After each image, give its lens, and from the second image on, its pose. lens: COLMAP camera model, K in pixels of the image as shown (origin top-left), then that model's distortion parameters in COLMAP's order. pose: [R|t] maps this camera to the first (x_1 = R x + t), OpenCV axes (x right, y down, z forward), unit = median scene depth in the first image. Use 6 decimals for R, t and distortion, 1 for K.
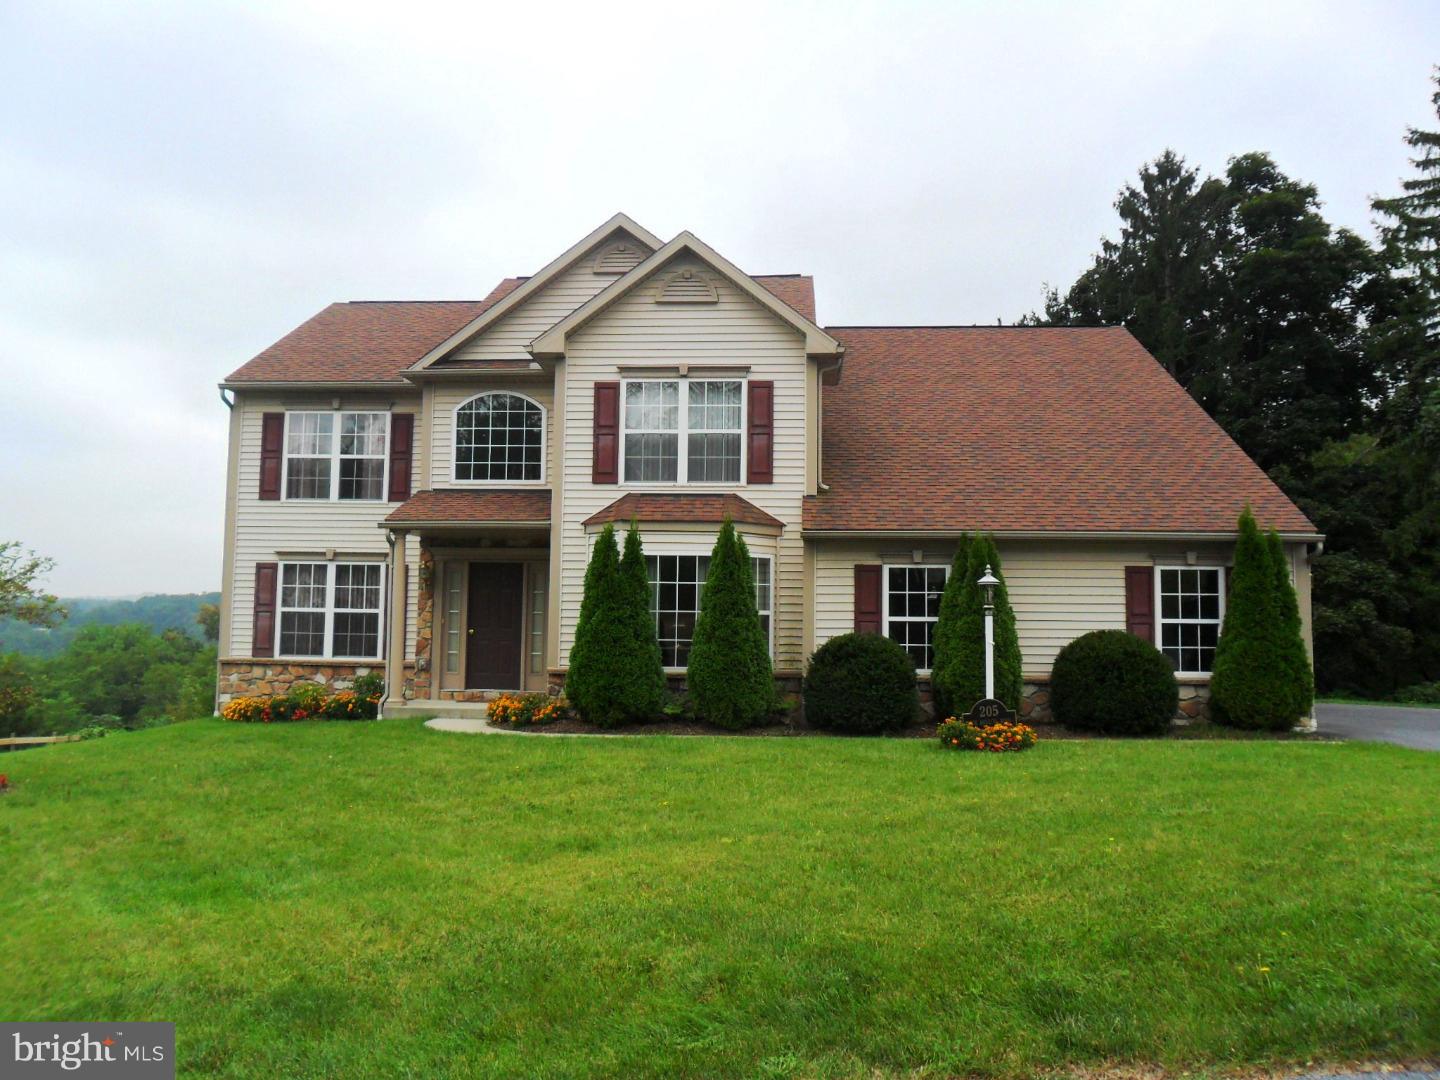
lens RADIAL K [[1183.4, 0, 720.0], [0, 1183.4, 540.0], [0, 0, 1]] dist [0.000546, 0.000675]
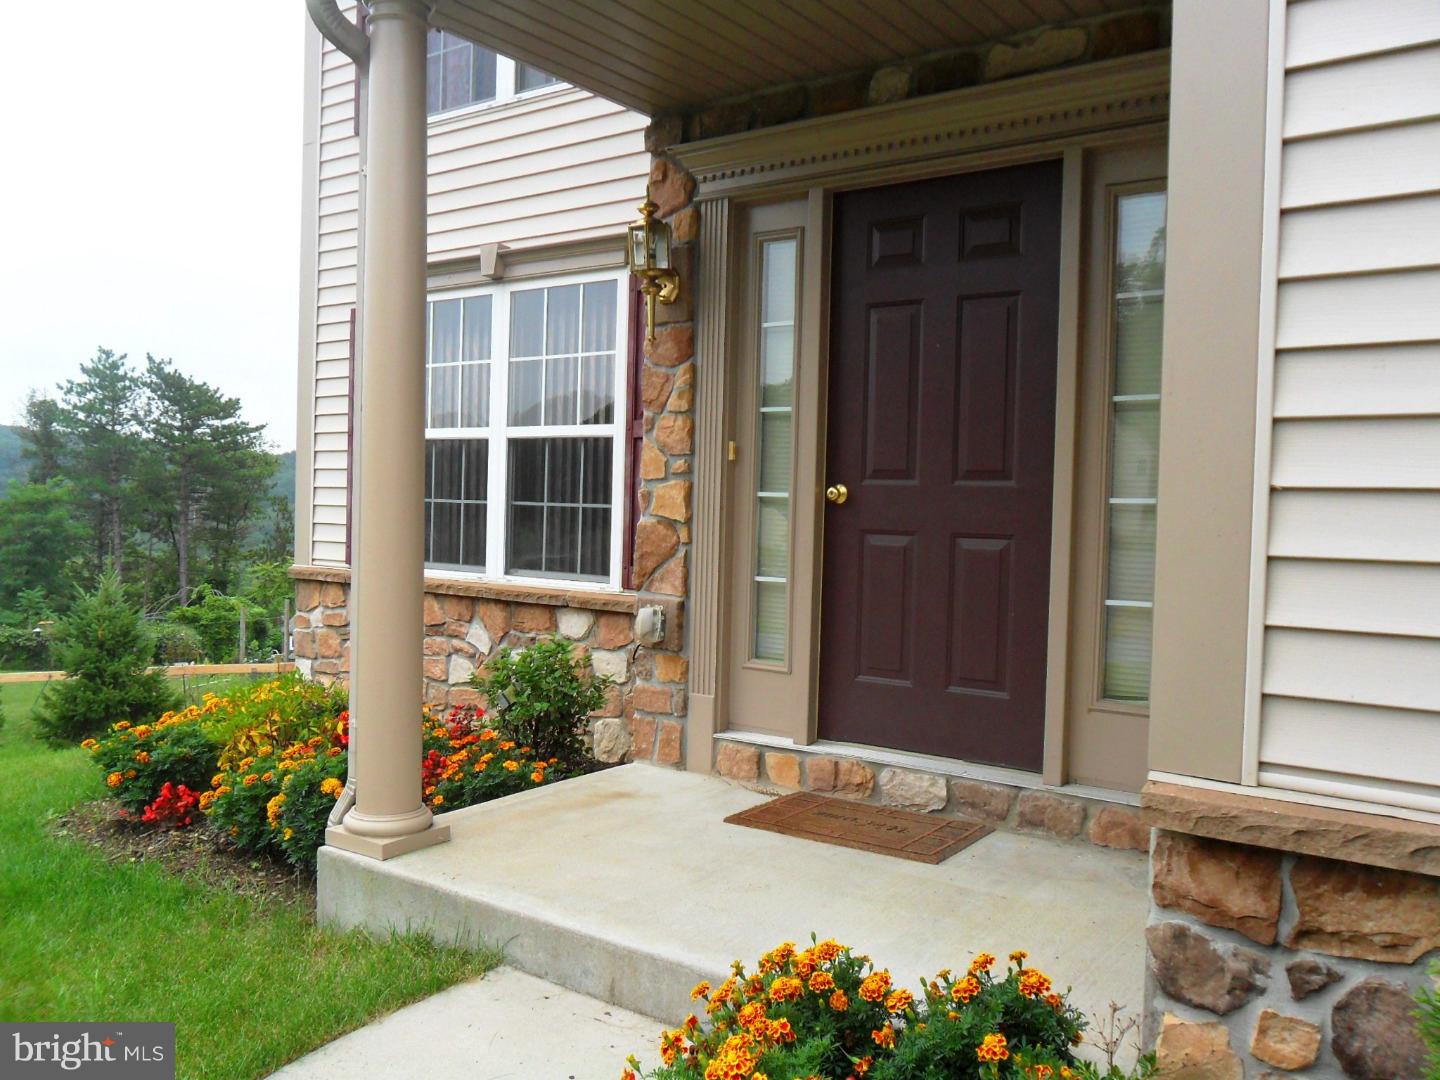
lens RADIAL K [[1183.4, 0, 720.0], [0, 1183.4, 540.0], [0, 0, 1]] dist [0.000546, 0.000675]
pose [[0.859518, 0.021195, -0.510665, -0.106491], [0.027363, 0.995799, 0.087386, 0.062274], [0.510372, -0.089084, 0.855327, 0.749381]]
